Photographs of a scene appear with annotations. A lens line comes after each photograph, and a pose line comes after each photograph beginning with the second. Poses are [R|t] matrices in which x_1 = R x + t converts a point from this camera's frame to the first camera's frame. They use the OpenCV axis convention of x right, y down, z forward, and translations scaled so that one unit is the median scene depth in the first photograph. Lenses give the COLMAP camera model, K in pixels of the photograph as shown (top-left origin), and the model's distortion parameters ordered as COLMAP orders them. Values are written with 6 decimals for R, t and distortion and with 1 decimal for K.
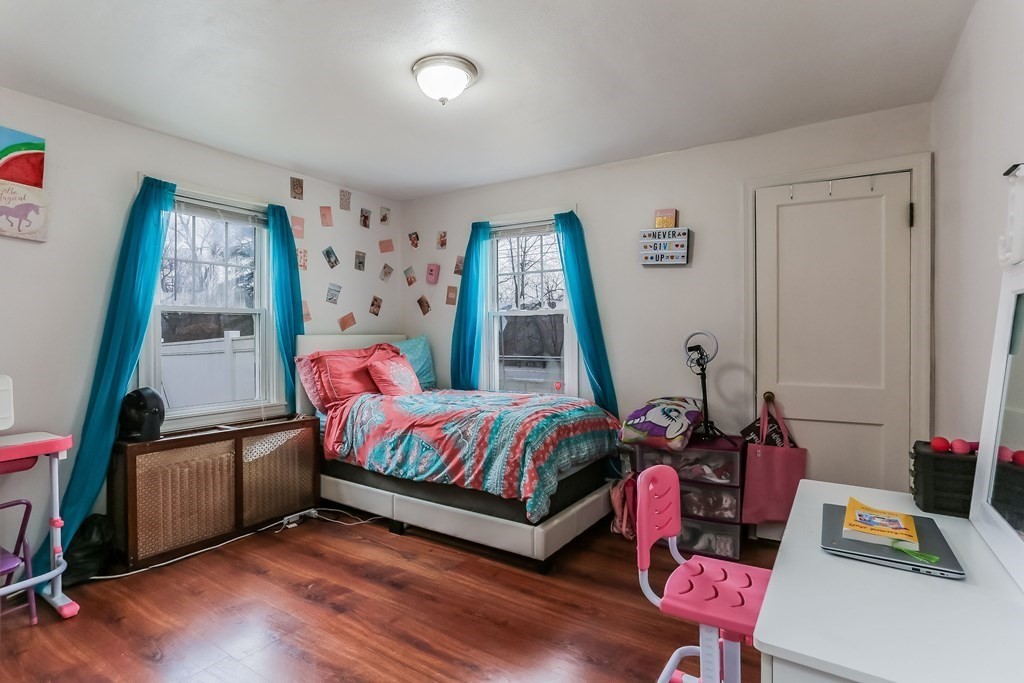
lens RADIAL K [[511.3, 0, 509.9], [0, 511.3, 334.1], [0, 0, 1]] dist [-0.063181, 0.035081]
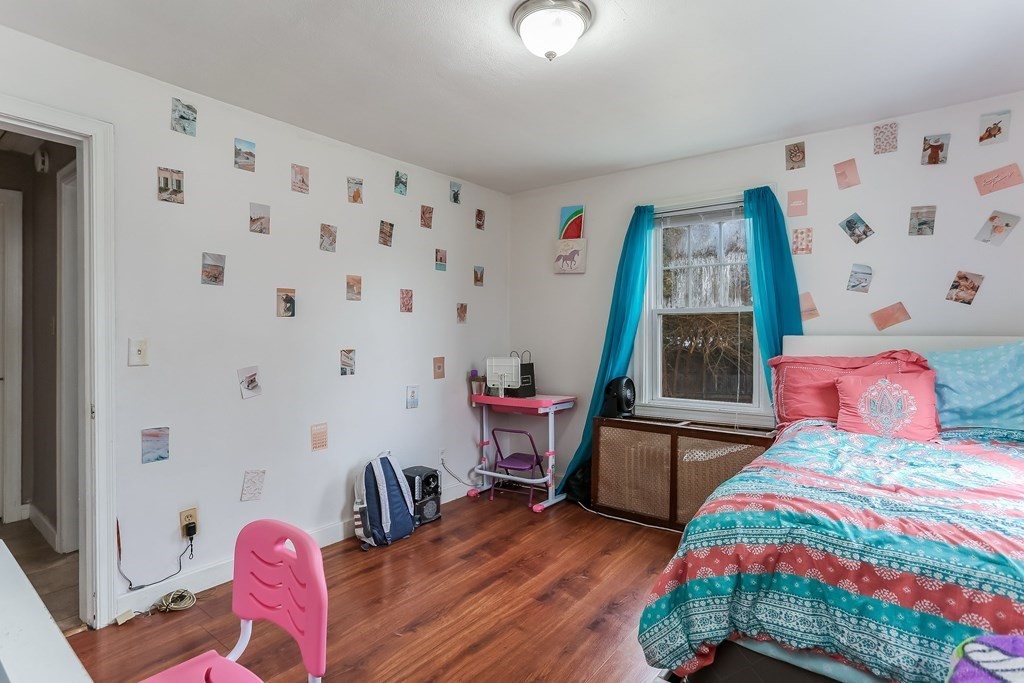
lens RADIAL K [[511.3, 0, 509.9], [0, 511.3, 334.1], [0, 0, 1]] dist [-0.063181, 0.035081]
pose [[-0.081427, 0.005591, -0.996664, 0.446399], [-0.000211, 0.999984, 0.005626, -0.005102], [0.996679, 0.000668, -0.081425, 0.636351]]
